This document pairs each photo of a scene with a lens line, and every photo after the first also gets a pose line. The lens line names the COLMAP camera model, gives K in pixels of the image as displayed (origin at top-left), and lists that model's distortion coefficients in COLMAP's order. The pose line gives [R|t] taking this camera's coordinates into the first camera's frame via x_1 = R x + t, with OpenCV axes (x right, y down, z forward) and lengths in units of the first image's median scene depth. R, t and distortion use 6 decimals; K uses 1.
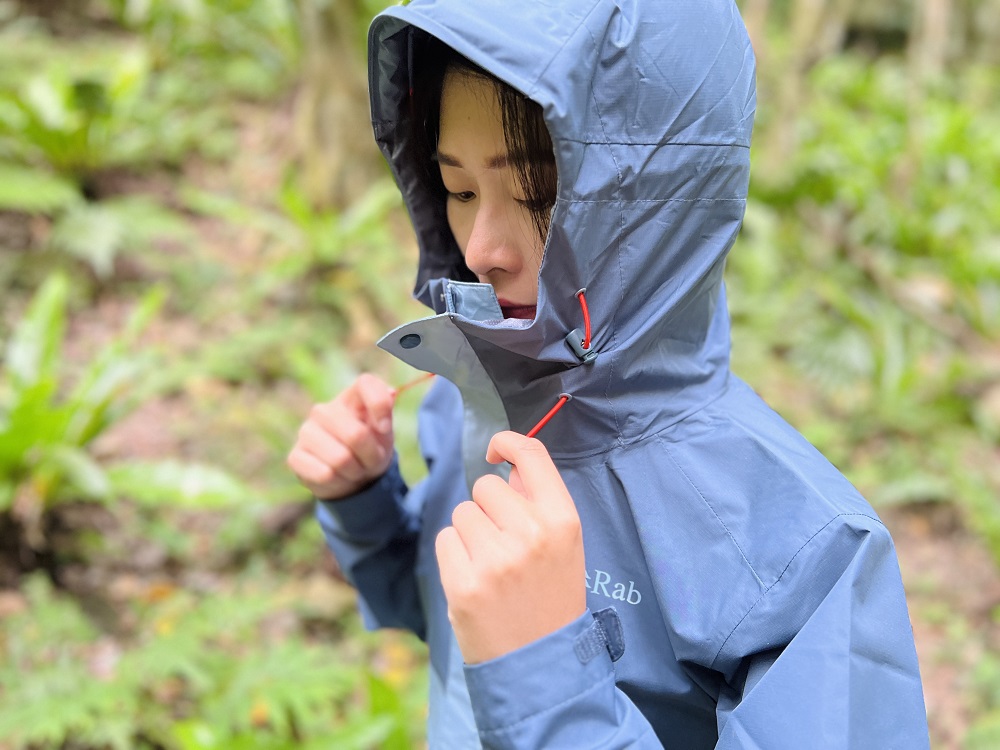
lens RADIAL K [[748.7, 0, 503.0], [0, 748.7, 373.7], [0, 0, 1]] dist [0.024555, -0.031702]
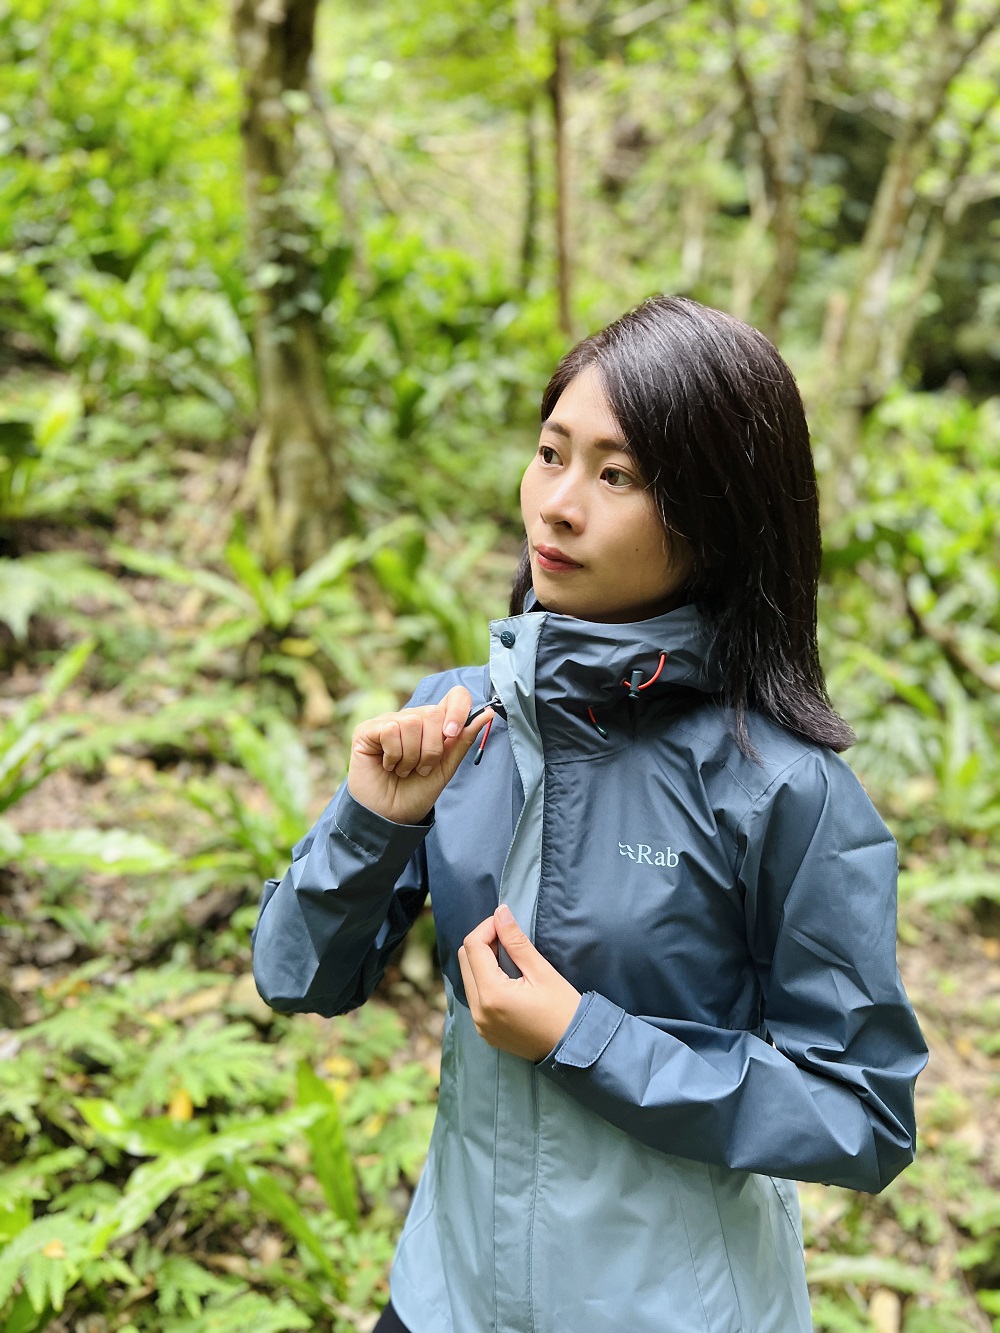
lens RADIAL K [[998.0, 0, 492.1], [0, 998.0, 669.7], [0, 0, 1]] dist [0.024555, -0.031702]
pose [[0.999672, 0.003331, -0.025410, 0.034376], [-0.006651, 0.991260, -0.131752, 0.044654], [0.024749, 0.131878, 0.990957, -0.101504]]
